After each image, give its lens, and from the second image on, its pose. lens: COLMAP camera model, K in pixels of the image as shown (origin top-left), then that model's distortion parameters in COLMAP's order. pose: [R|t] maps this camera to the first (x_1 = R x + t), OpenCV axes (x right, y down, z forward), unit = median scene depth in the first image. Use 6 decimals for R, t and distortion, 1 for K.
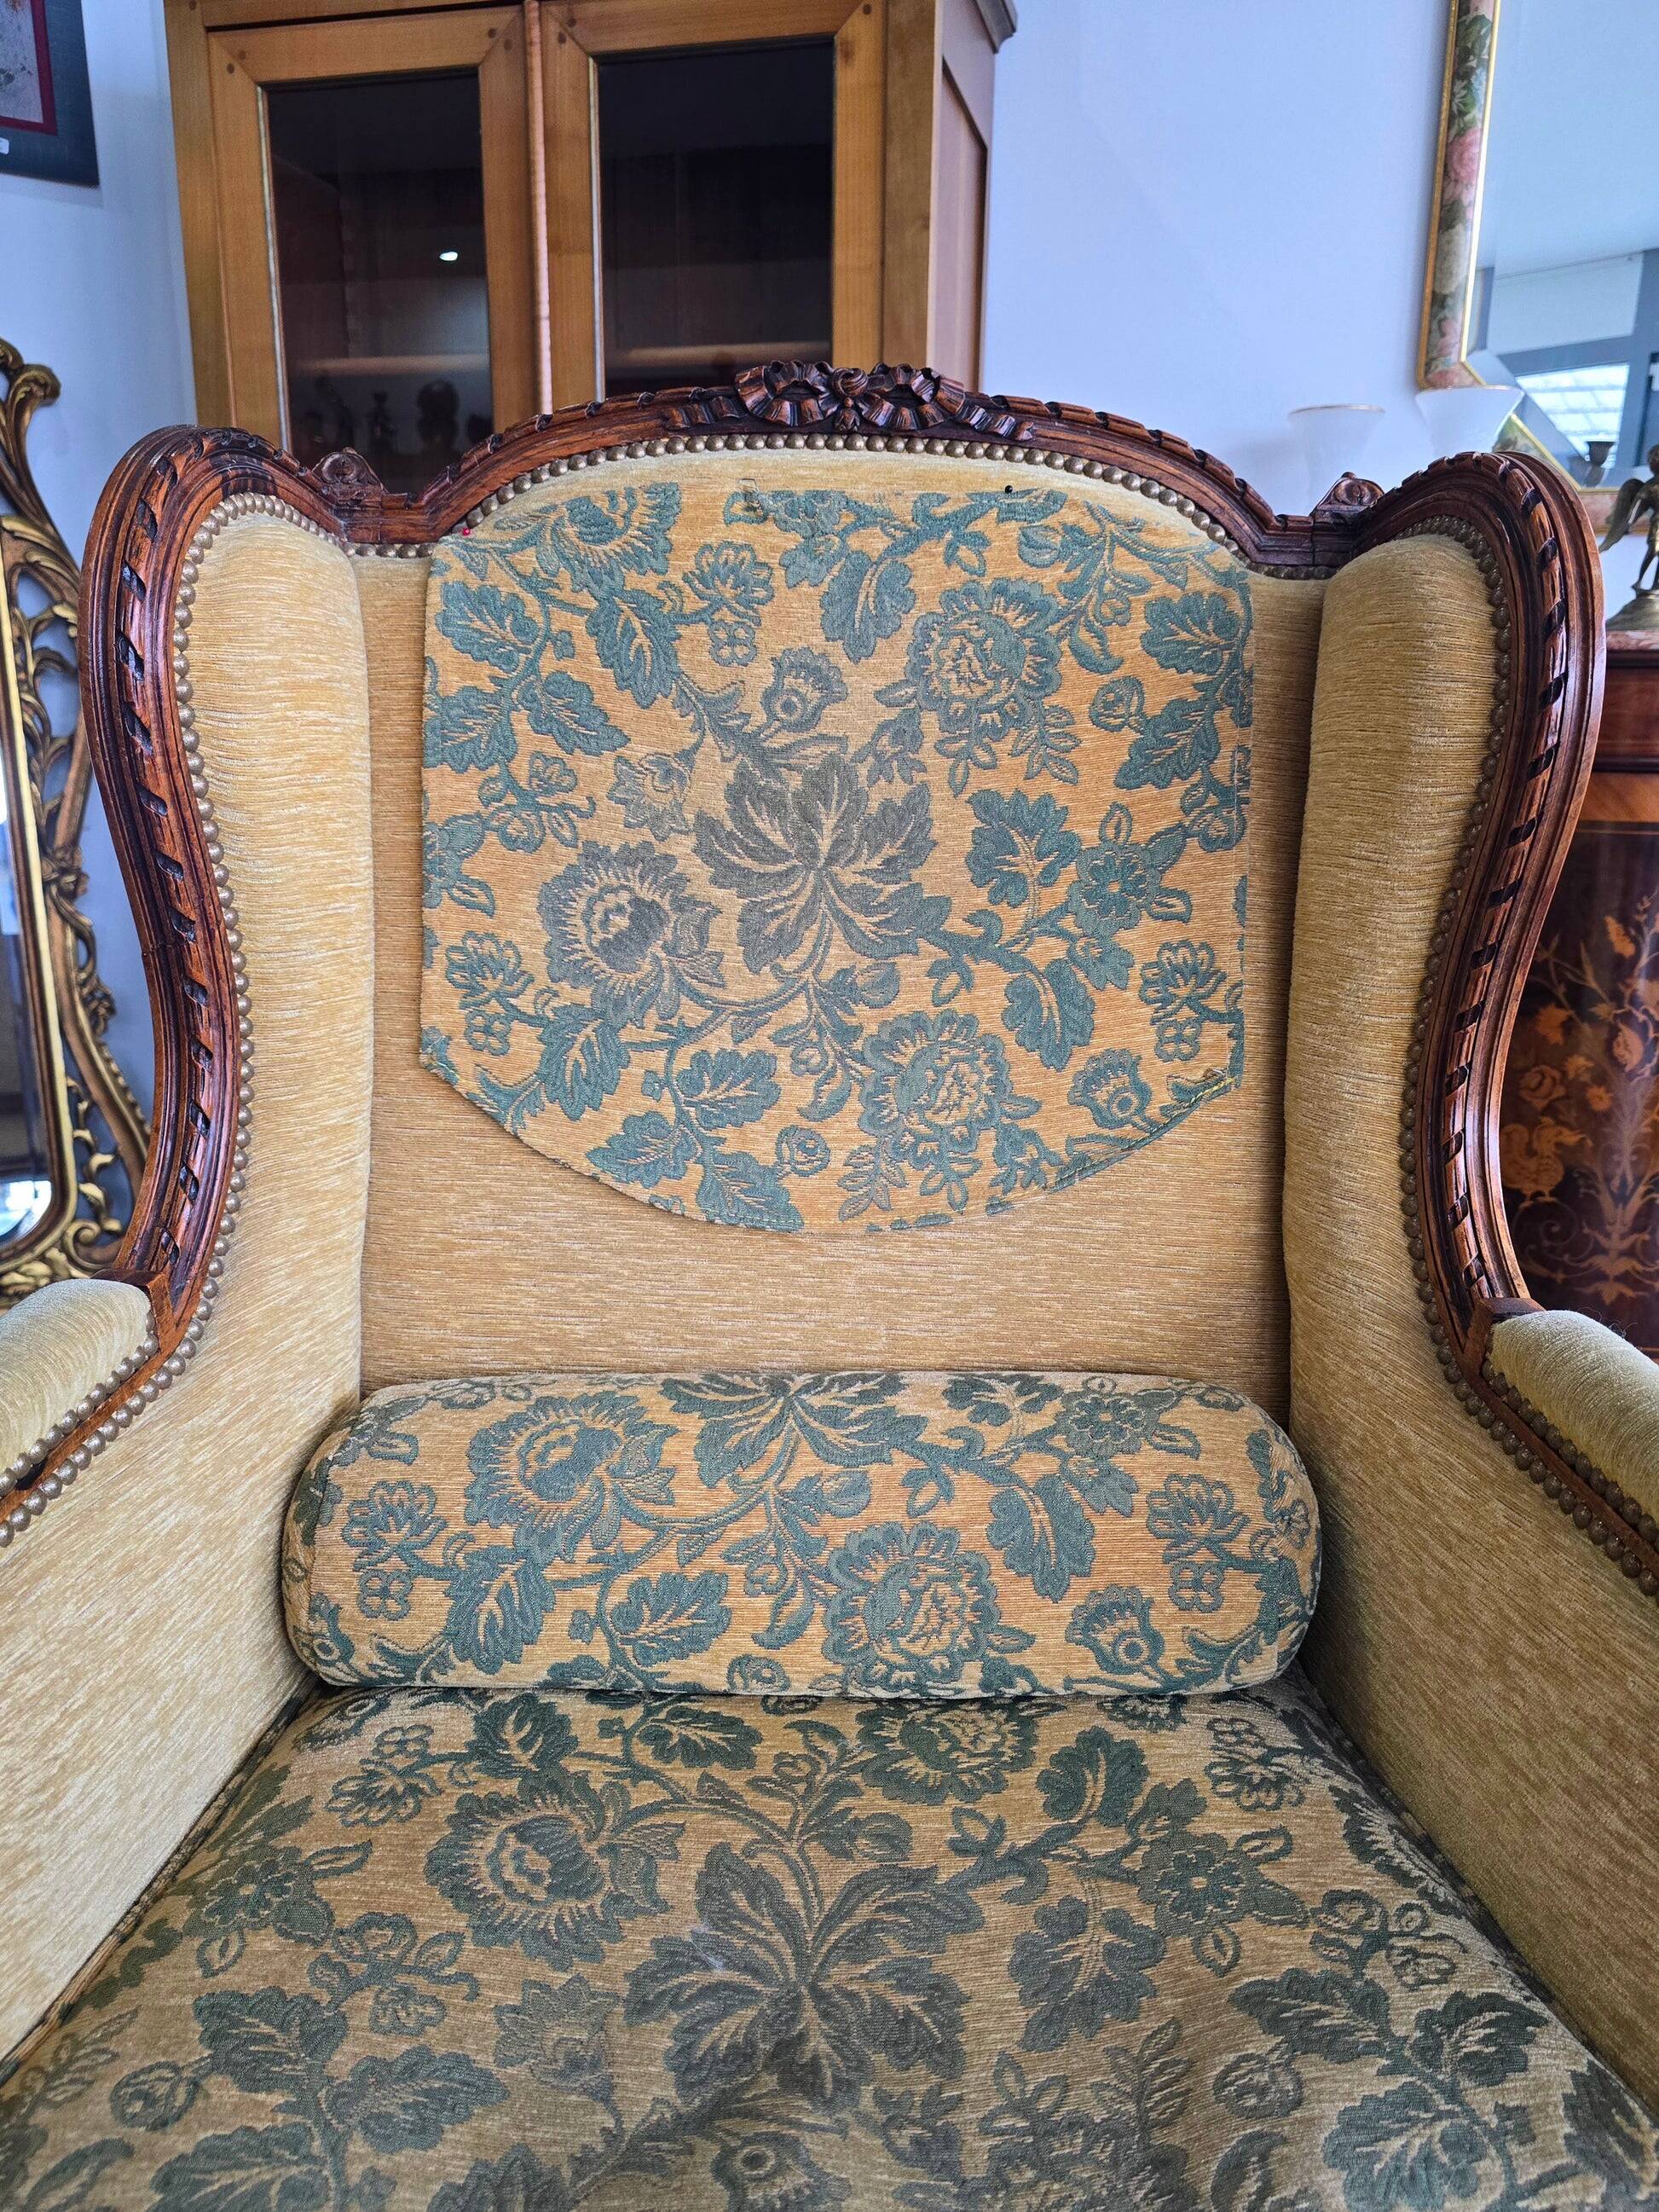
lens RADIAL K [[1563.8, 0, 849.7], [0, 1563.8, 1128.2], [0, 0, 1]] dist [0.087905, -0.136012]
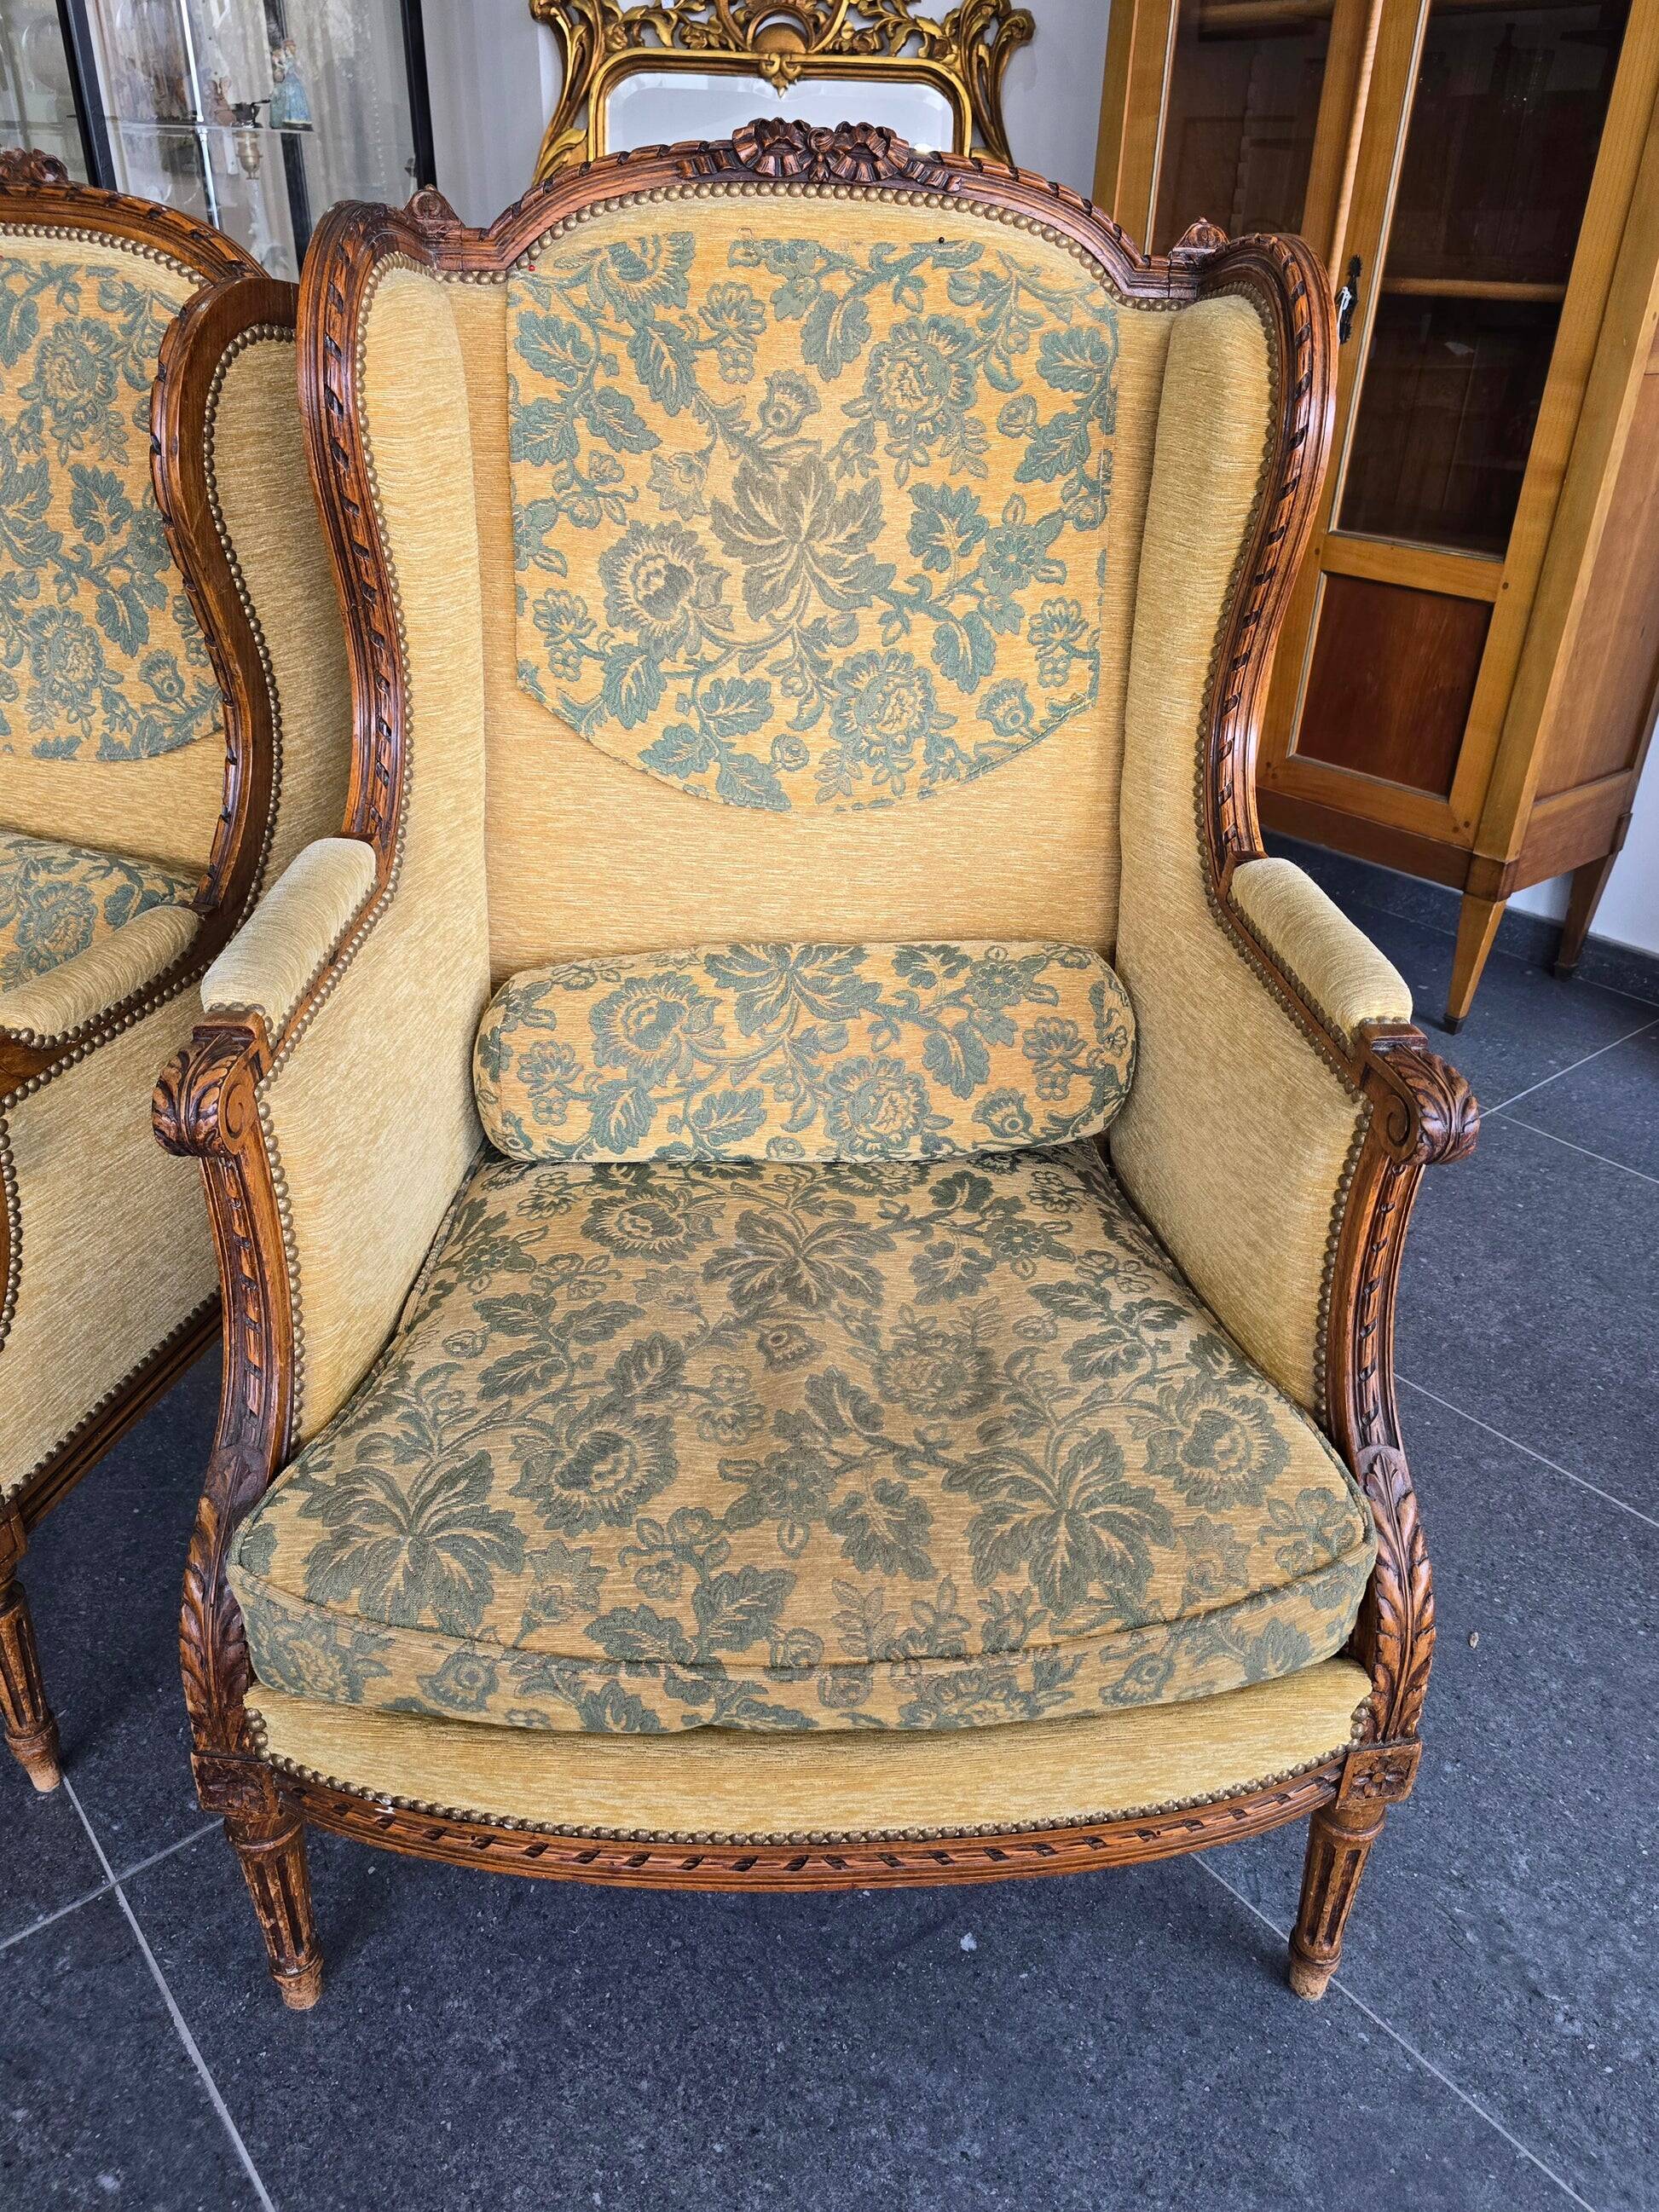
lens RADIAL K [[1571.8, 0, 849.2], [0, 1571.8, 1126.0], [0, 0, 1]] dist [0.048693, -0.052281]
pose [[0.999298, -0.007341, 0.036744, -0.031948], [-0.002360, 0.966338, 0.257264, -0.026502], [-0.037395, -0.257170, 0.965642, -0.486244]]
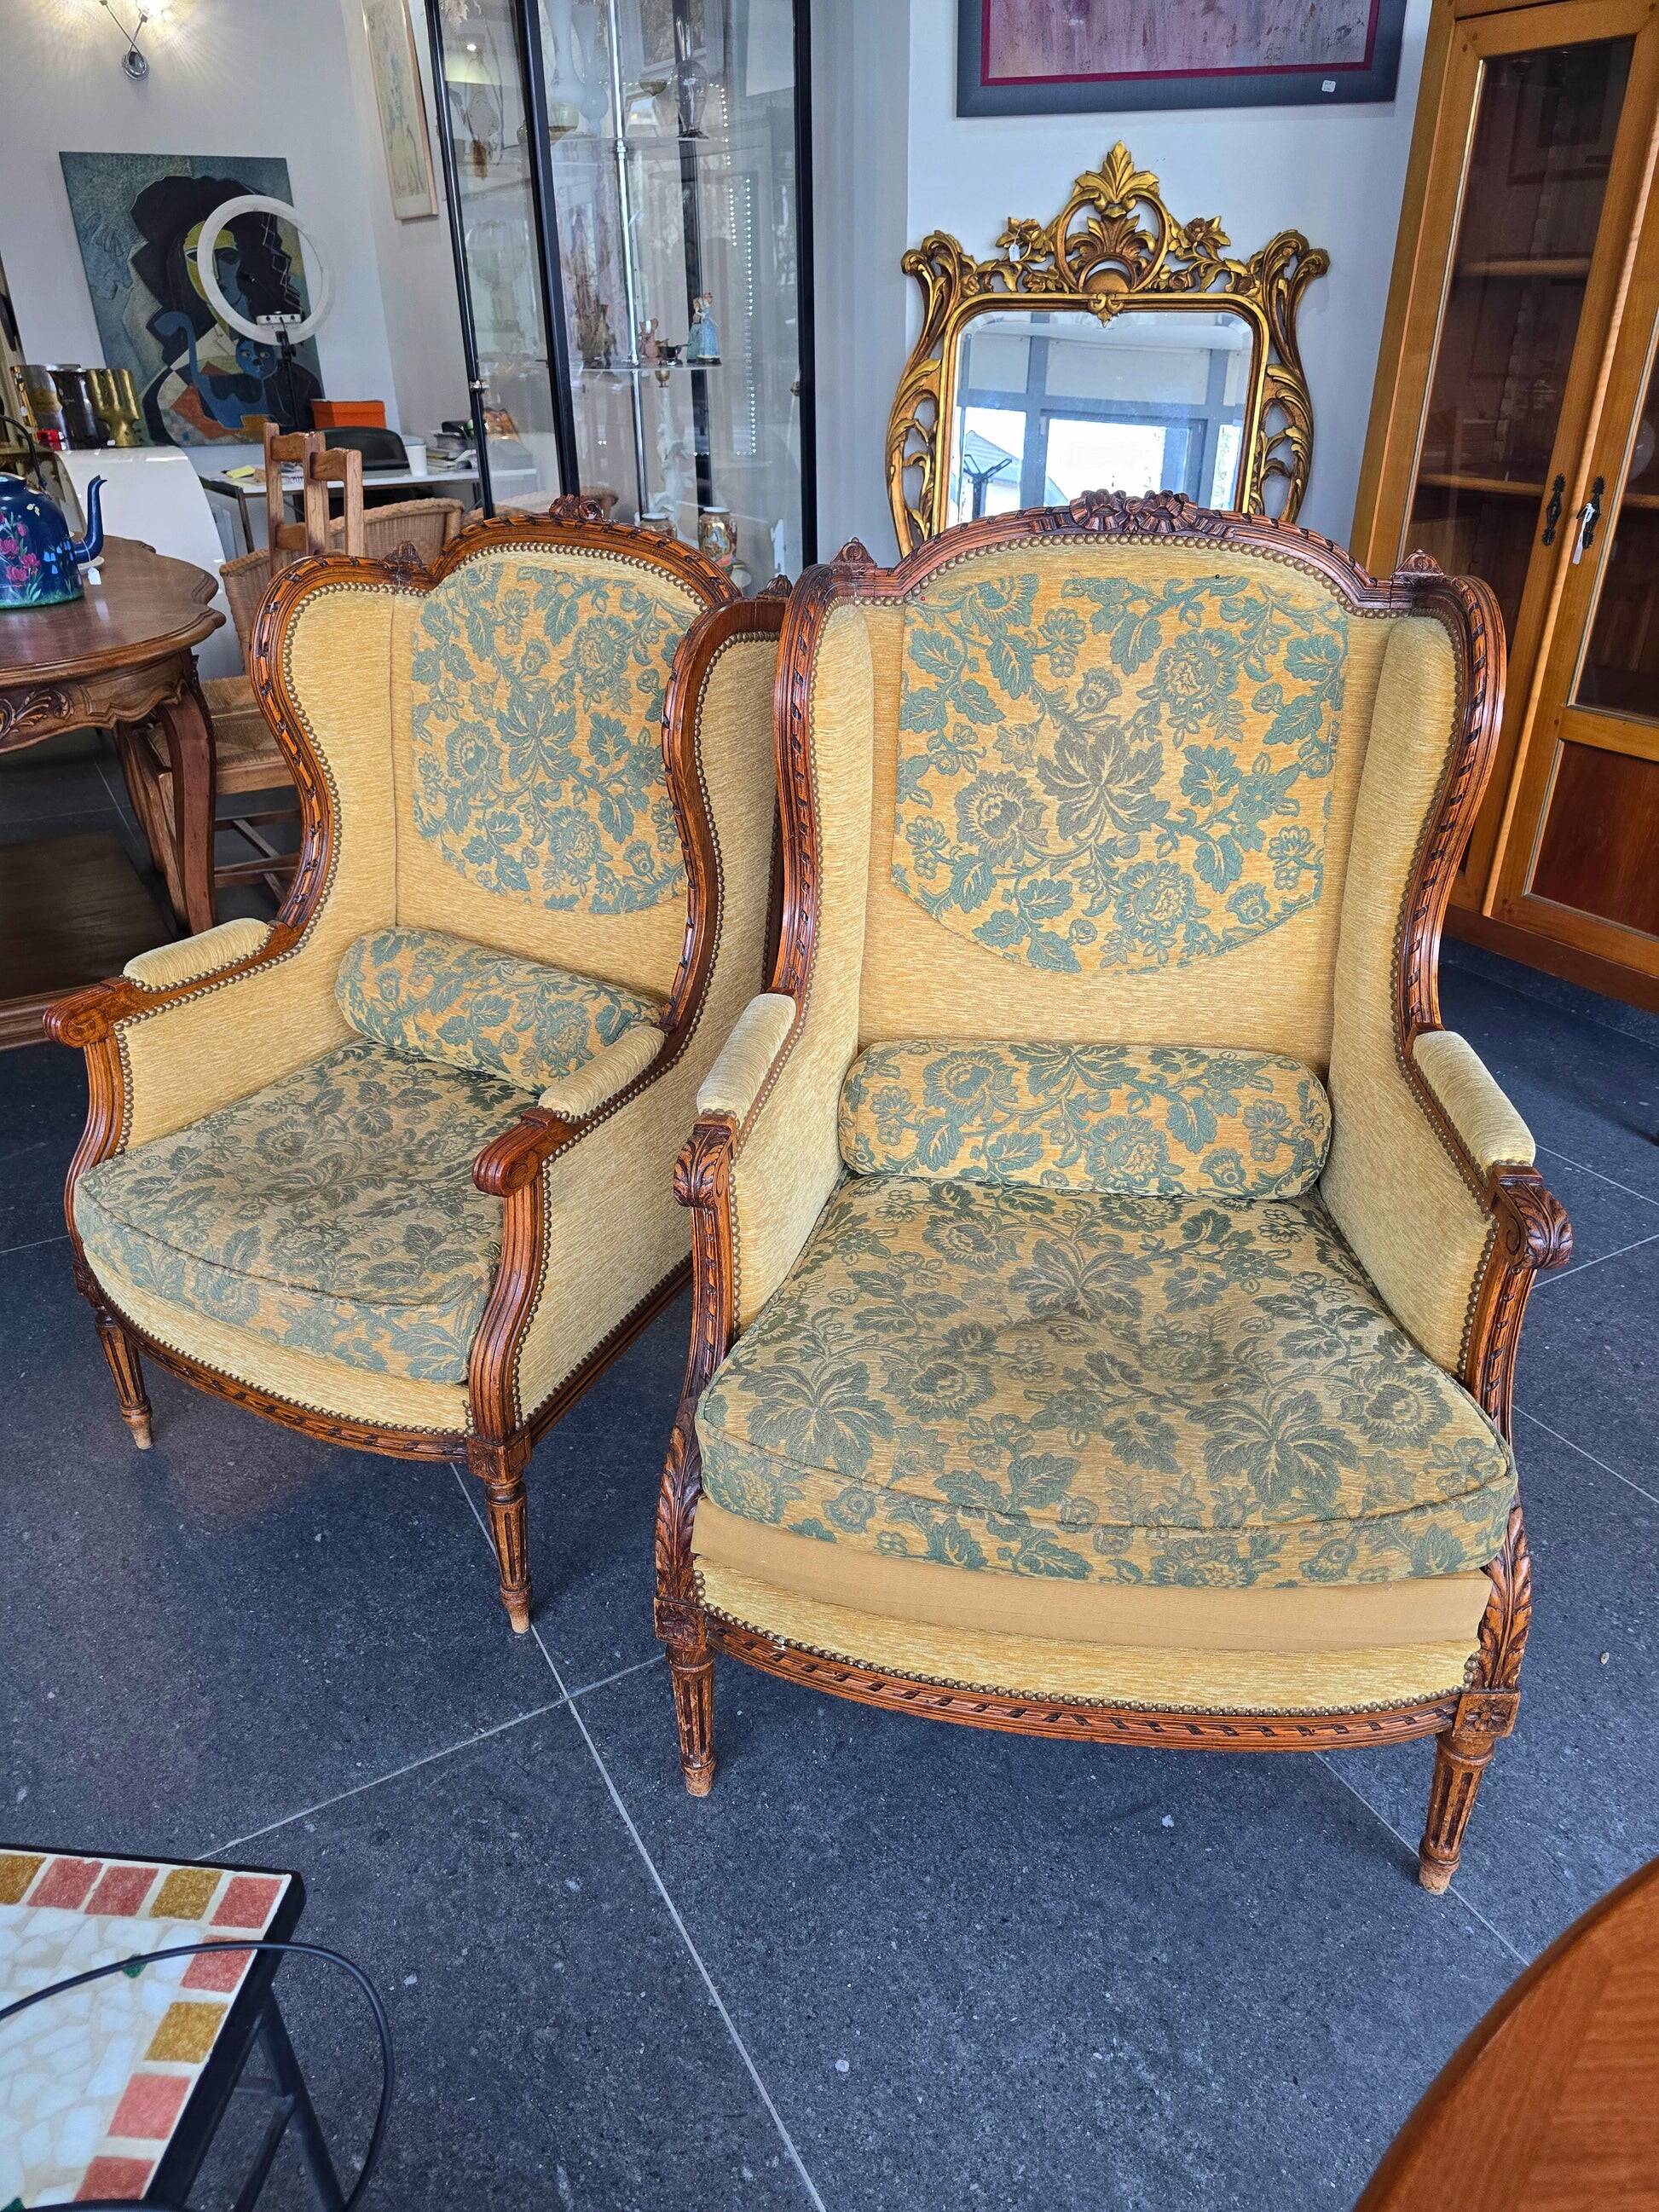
lens RADIAL K [[1494.1, 0, 834.2], [0, 1494.1, 1130.4], [0, 0, 1]] dist [0.061160, -0.088331]
pose [[0.989315, 0.048670, -0.137427, -0.069861], [-0.015266, 0.972032, 0.234352, -0.181320], [0.144990, -0.229750, 0.962389, -0.921228]]
